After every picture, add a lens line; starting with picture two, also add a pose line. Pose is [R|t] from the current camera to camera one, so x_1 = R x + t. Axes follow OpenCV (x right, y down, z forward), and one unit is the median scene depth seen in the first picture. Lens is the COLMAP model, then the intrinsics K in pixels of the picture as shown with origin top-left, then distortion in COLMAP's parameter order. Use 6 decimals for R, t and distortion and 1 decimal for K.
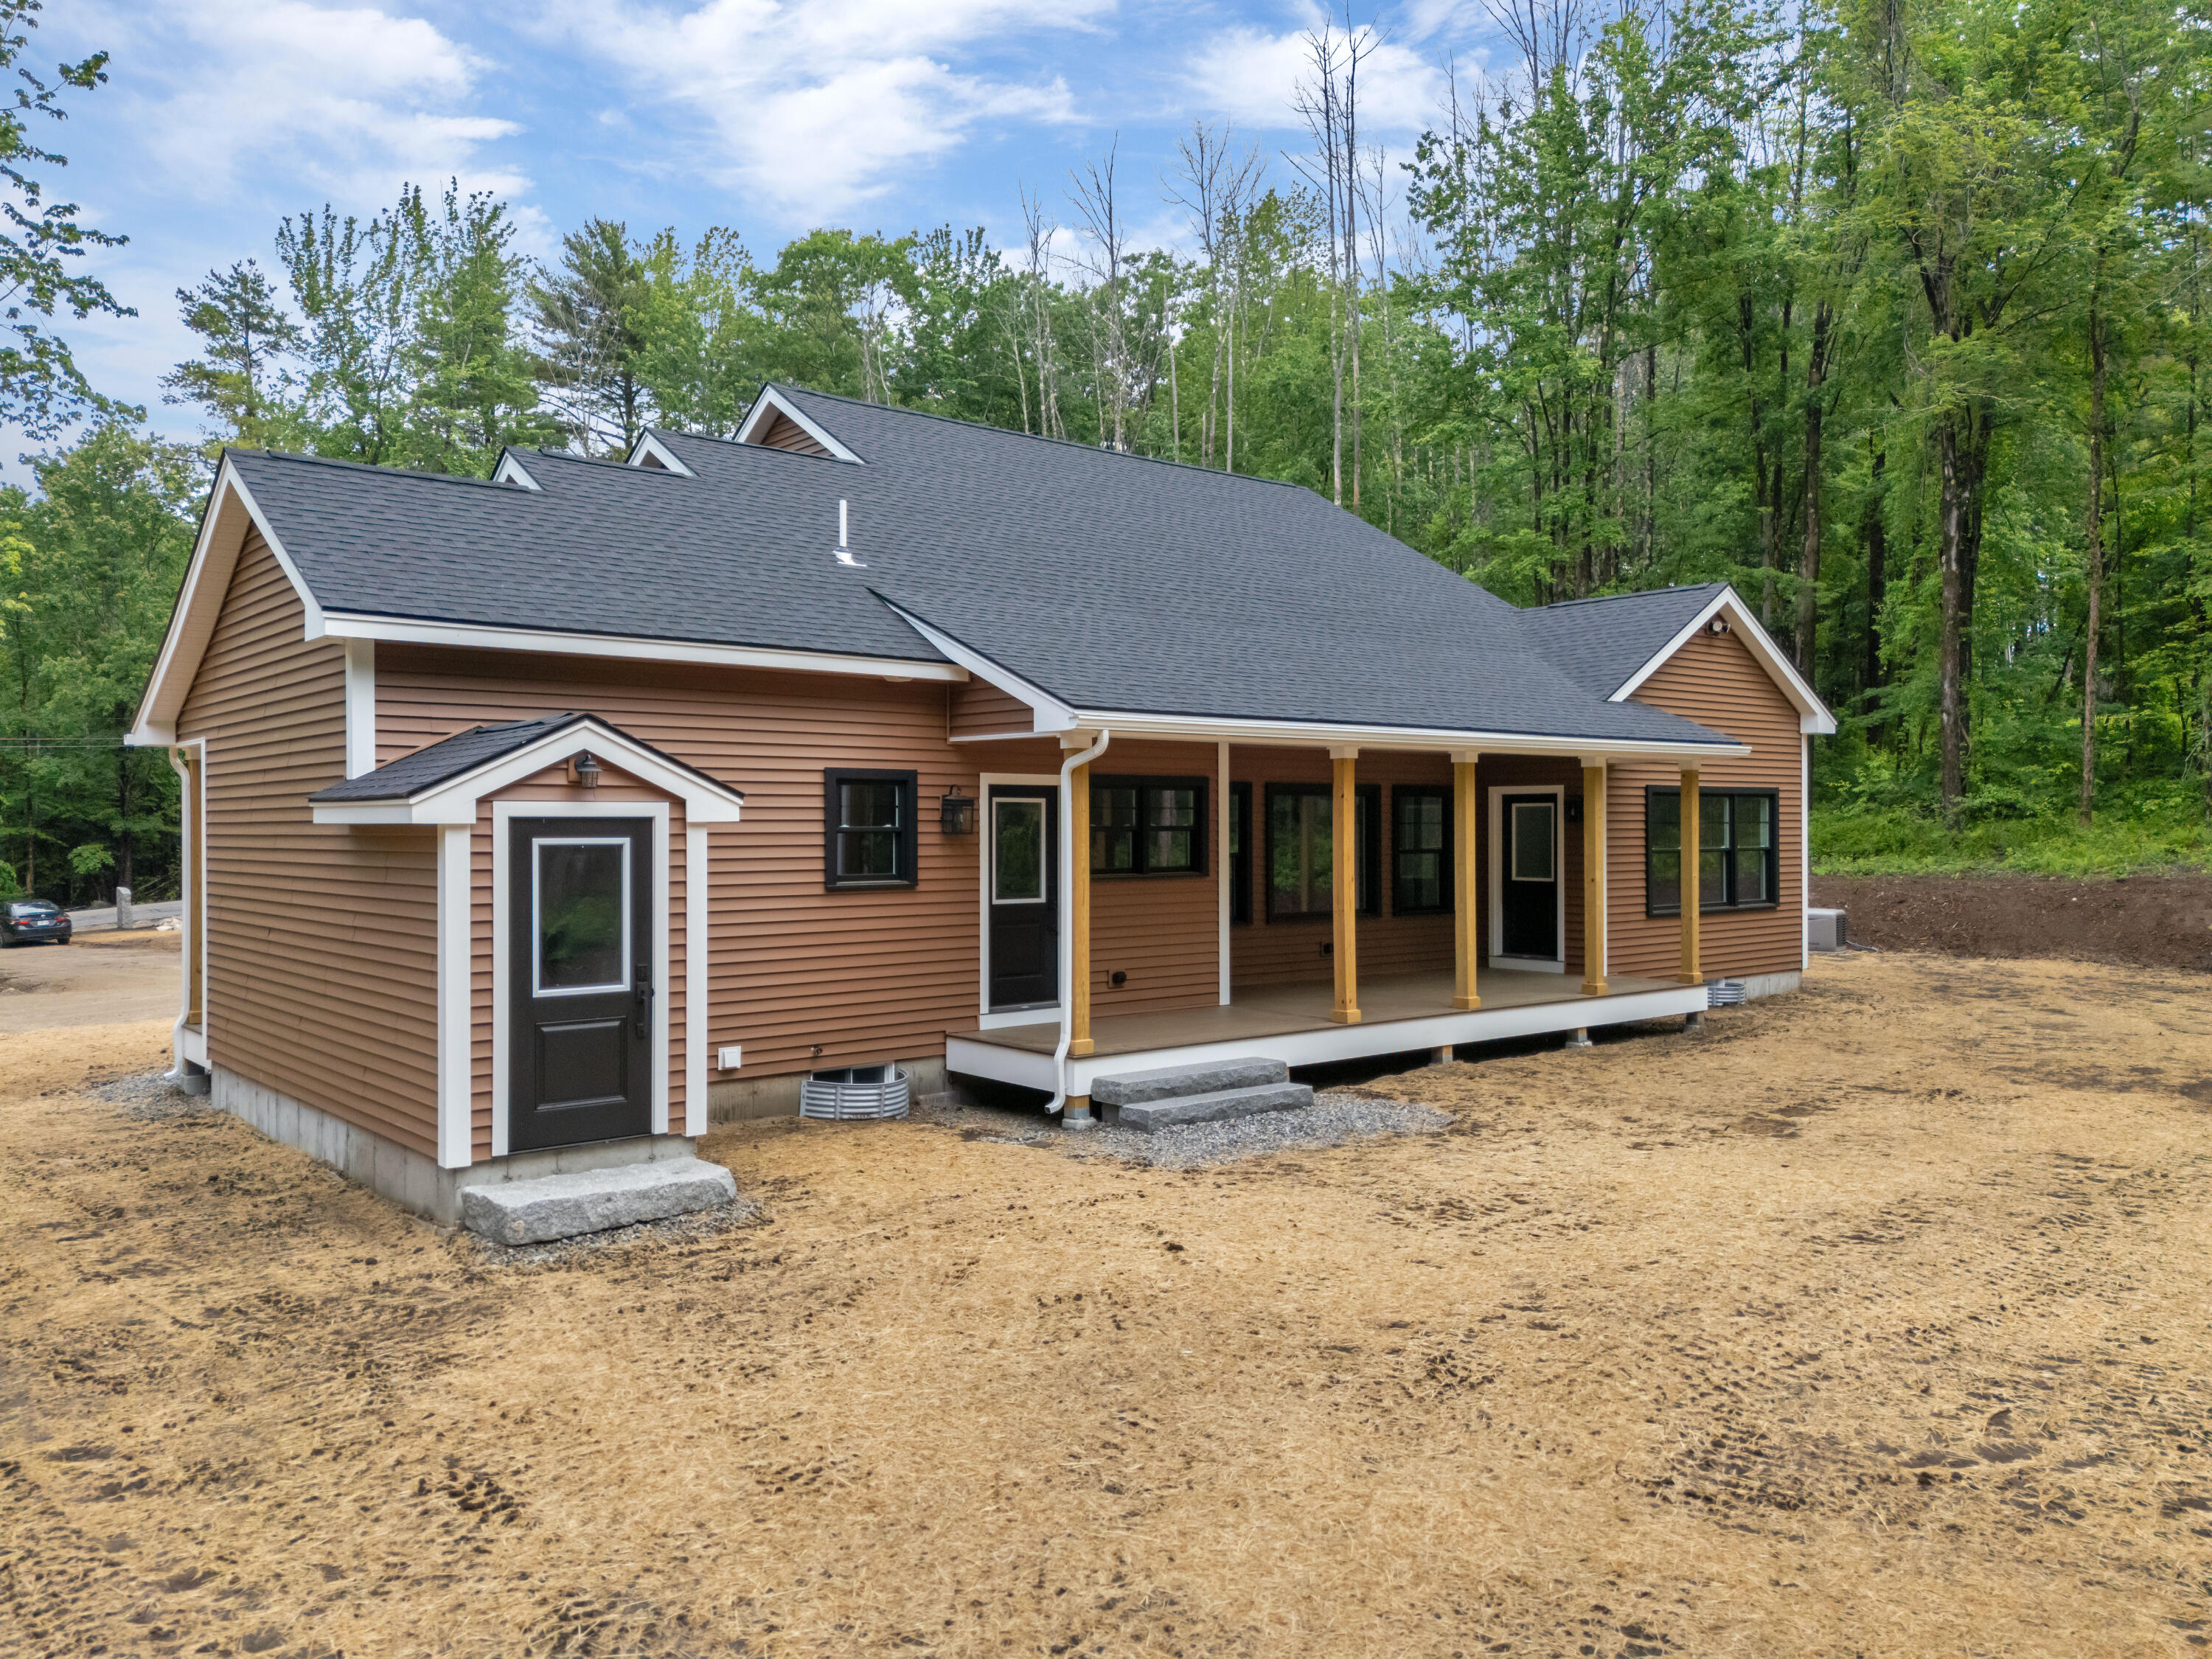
lens RADIAL K [[1638.6, 0, 1106.0], [0, 1638.6, 829.5], [0, 0, 1]] dist [0.066031, -0.064616]
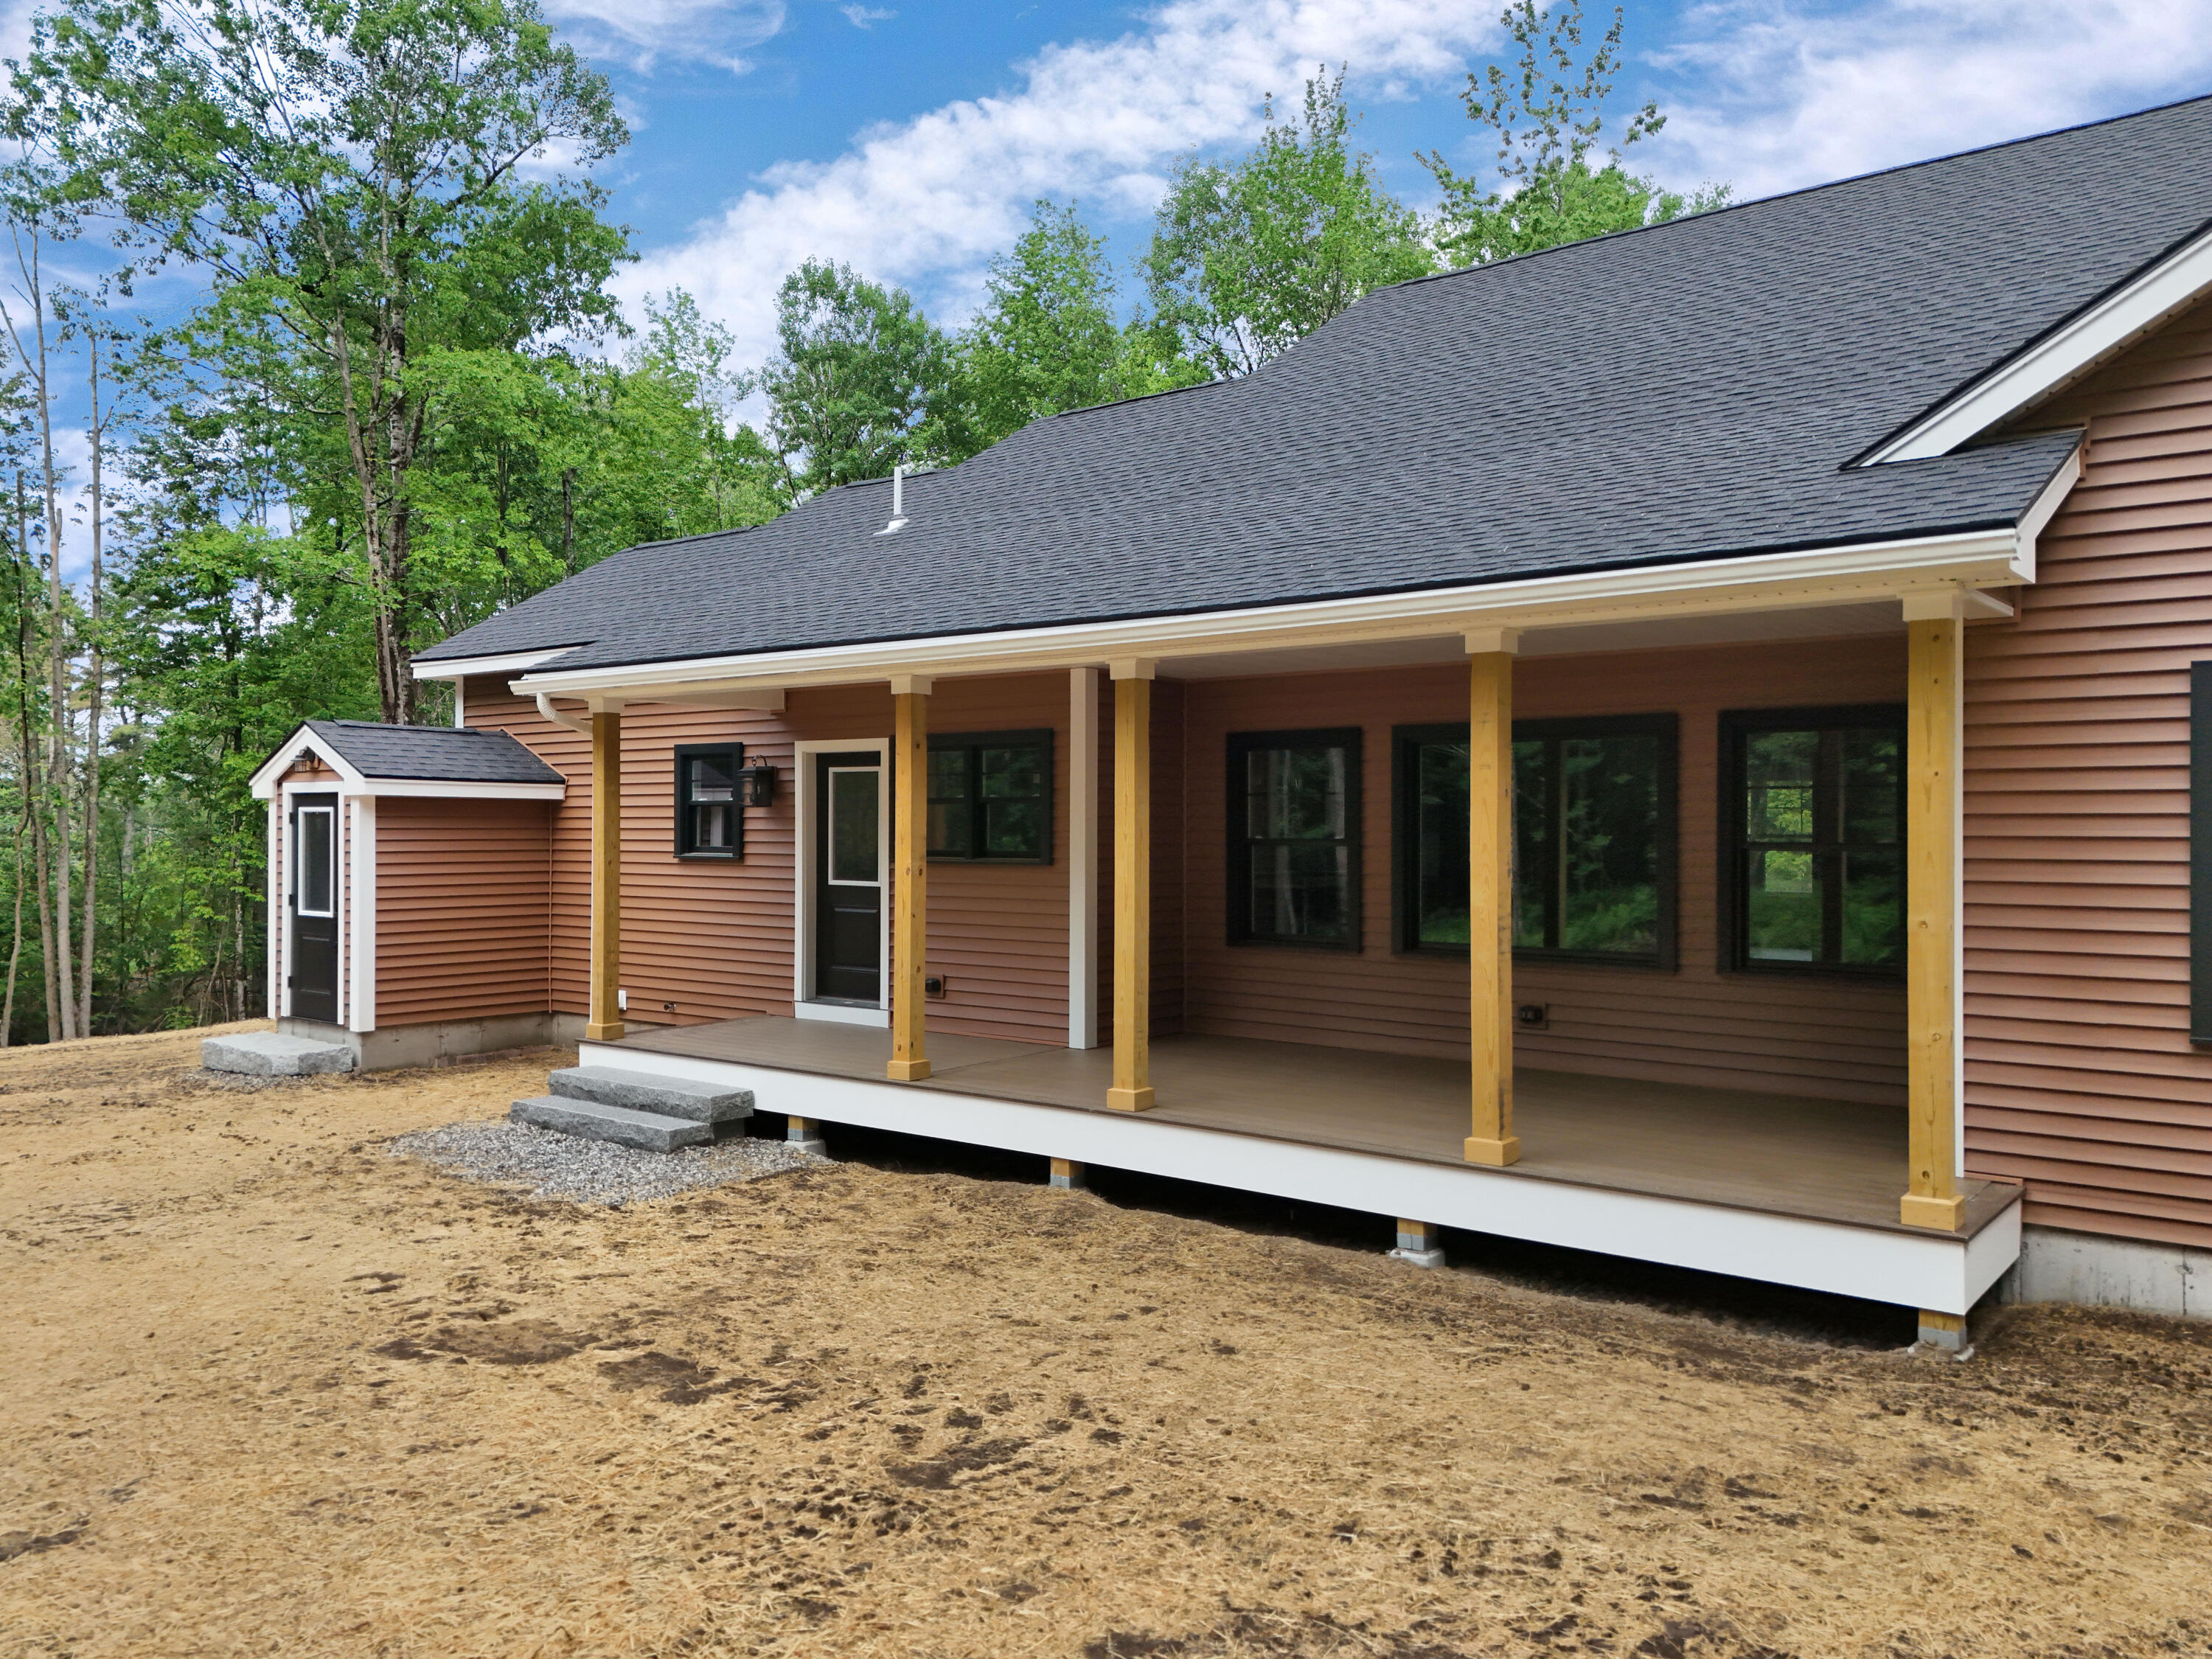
lens RADIAL K [[1638.6, 0, 1106.0], [0, 1638.6, 829.5], [0, 0, 1]] dist [0.066031, -0.064616]
pose [[0.179077, 0.006072, -0.983816, 0.924008], [-0.005073, 0.999973, 0.005248, 0.010179], [0.983822, 0.004051, 0.179103, 1.070094]]
